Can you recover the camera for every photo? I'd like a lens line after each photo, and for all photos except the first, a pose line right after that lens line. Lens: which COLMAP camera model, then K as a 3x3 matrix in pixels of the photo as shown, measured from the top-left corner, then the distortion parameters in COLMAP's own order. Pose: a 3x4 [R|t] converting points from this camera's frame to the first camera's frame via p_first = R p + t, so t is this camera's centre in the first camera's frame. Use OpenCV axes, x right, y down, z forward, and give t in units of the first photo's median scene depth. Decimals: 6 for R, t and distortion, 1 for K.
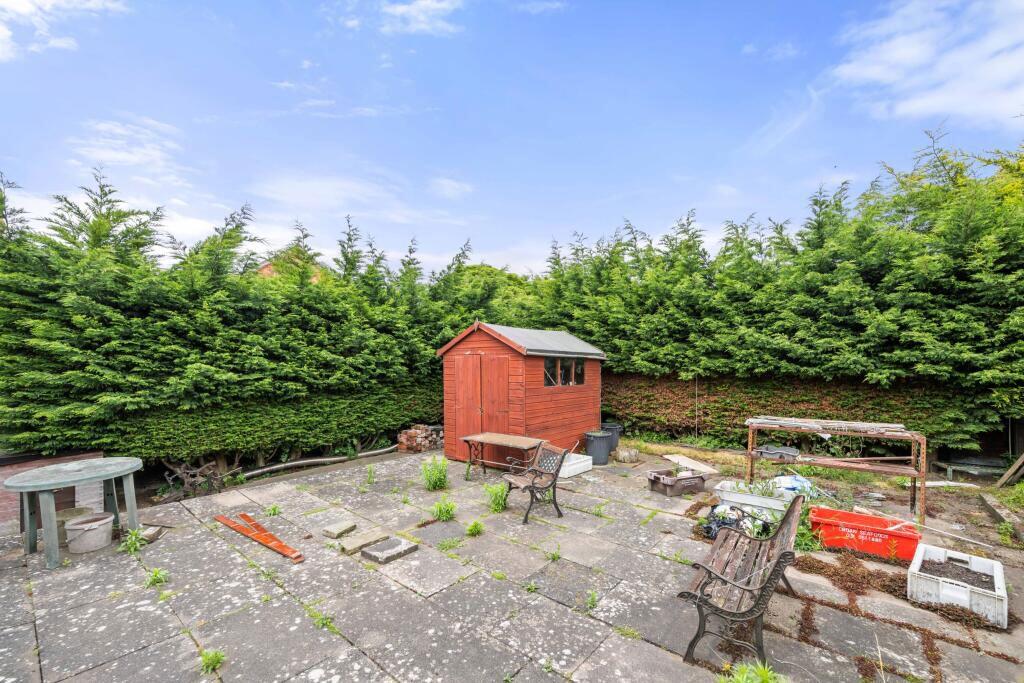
lens RADIAL K [[417.0, 0, 511.7], [0, 417.0, 368.0], [0, 0, 1]] dist [0.000655, 0.000152]
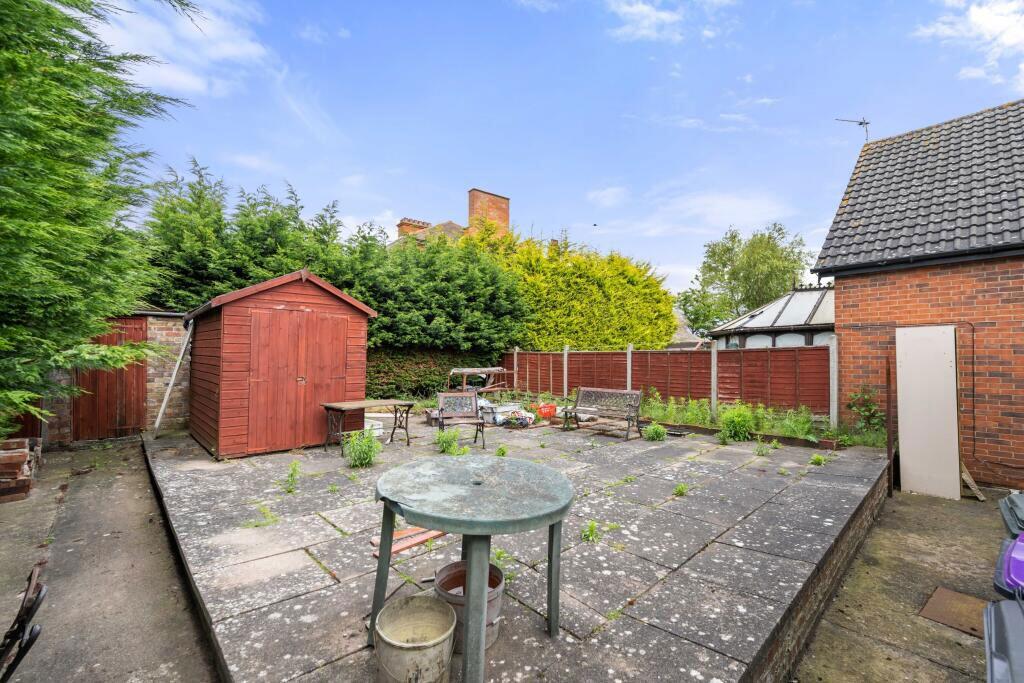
lens RADIAL K [[417.0, 0, 511.7], [0, 417.0, 368.0], [0, 0, 1]] dist [0.000655, 0.000152]
pose [[0.130467, -0.032214, 0.990929, -1.683787], [-0.004427, 0.999443, 0.033073, 0.100484], [-0.991443, -0.008702, 0.130251, 0.997066]]
